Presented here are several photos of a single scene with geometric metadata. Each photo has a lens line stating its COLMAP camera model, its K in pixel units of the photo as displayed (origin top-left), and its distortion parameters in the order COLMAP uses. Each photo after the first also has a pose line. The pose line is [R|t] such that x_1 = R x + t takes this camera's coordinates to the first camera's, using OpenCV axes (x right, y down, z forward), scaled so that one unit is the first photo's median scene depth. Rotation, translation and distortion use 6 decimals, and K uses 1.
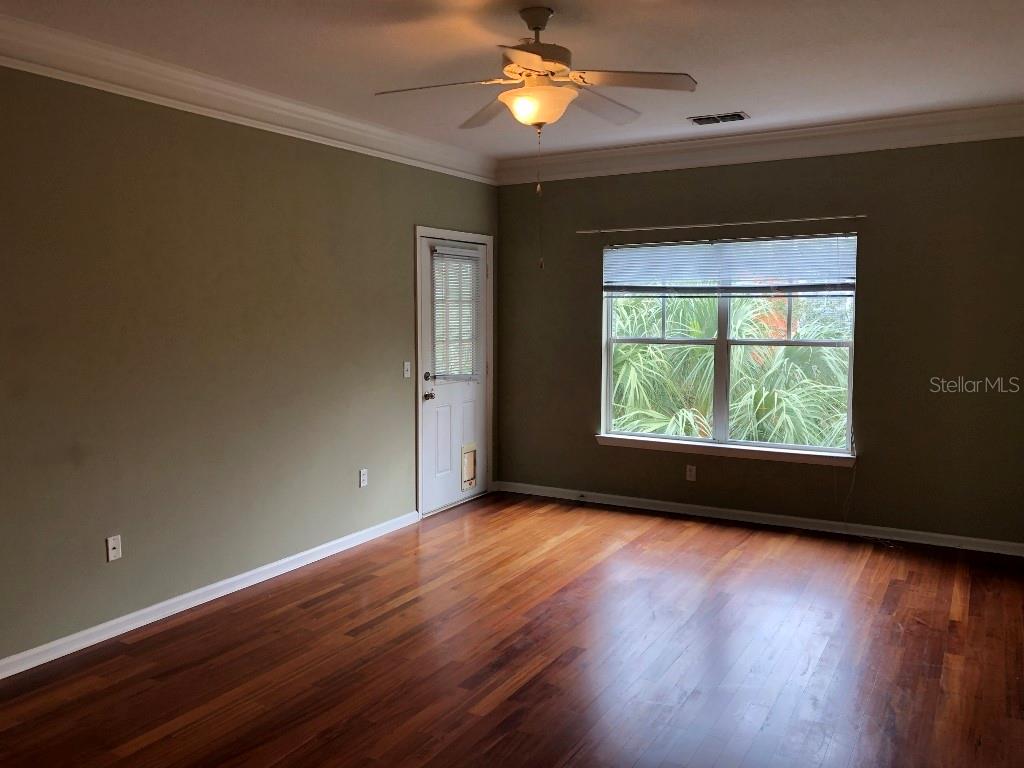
lens RADIAL K [[823.8, 0, 509.1], [0, 823.8, 386.9], [0, 0, 1]] dist [0.037507, -0.053961]
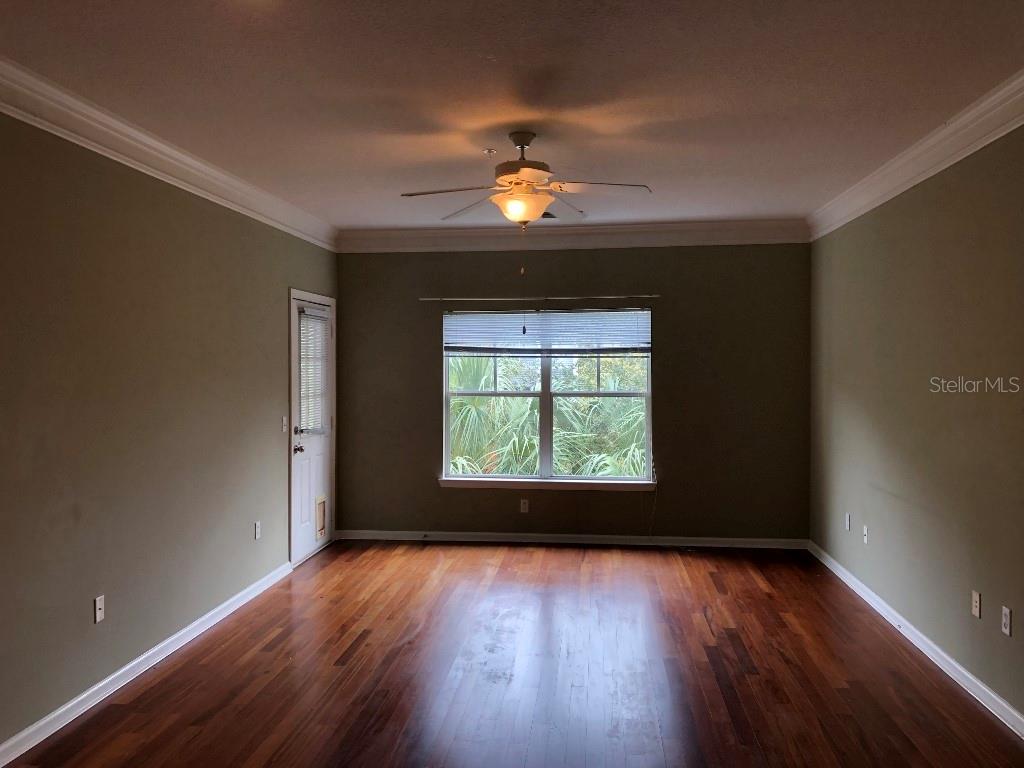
lens RADIAL K [[823.8, 0, 514.5], [0, 823.8, 379.1], [0, 0, 1]] dist [0.037507, -0.053961]
pose [[0.913608, -0.004771, 0.406569, -0.273135], [0.037134, 0.996731, -0.071748, 0.007865], [-0.404897, 0.080647, 0.910799, -0.073594]]
